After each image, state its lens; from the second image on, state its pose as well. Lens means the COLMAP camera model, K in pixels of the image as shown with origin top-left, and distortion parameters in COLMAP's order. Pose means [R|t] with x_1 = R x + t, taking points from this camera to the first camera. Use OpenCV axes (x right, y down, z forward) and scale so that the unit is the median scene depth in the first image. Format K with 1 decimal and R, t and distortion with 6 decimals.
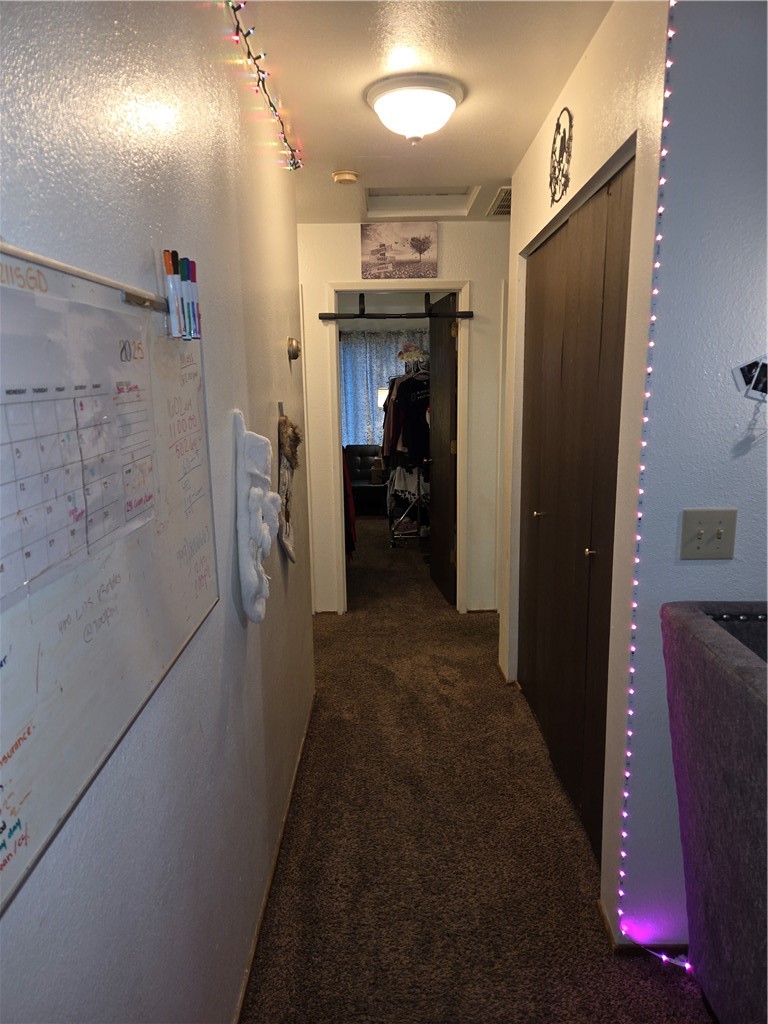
lens RADIAL K [[687.5, 0, 384.5], [0, 687.5, 508.5], [0, 0, 1]] dist [0.057034, -0.040705]
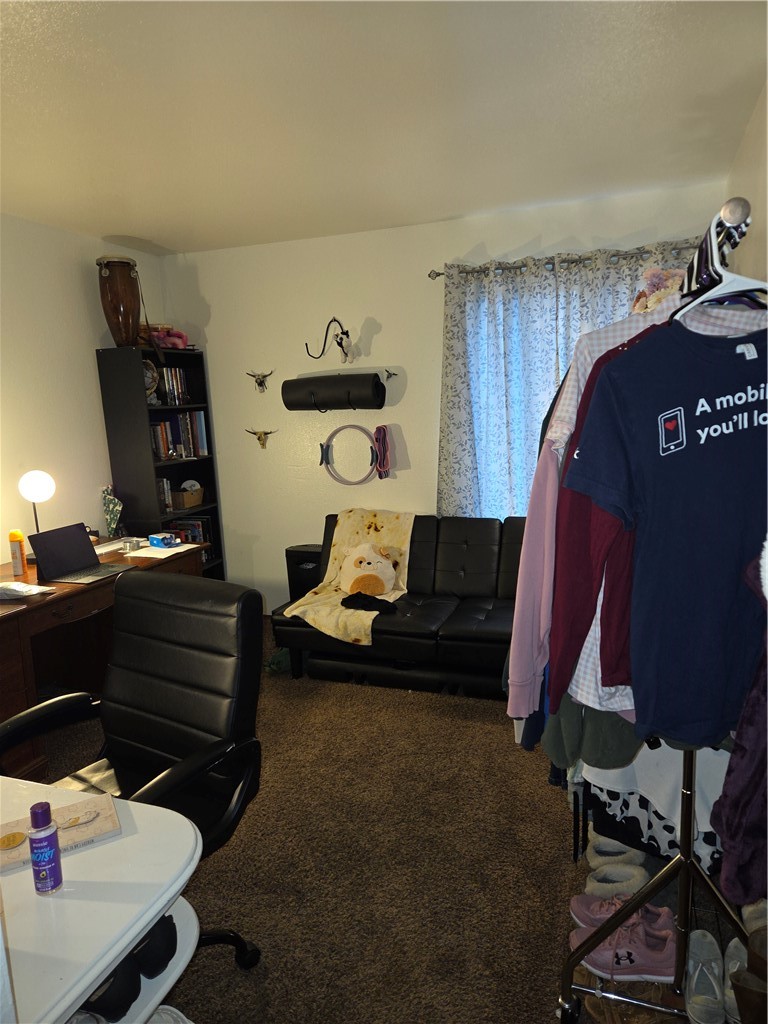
lens RADIAL K [[687.5, 0, 384.5], [0, 687.5, 508.5], [0, 0, 1]] dist [0.057034, -0.040705]
pose [[0.940241, 0.031642, -0.339037, 0.023353], [-0.034286, 0.999410, -0.001811, -0.097764], [0.338779, 0.013327, 0.940771, 0.567149]]
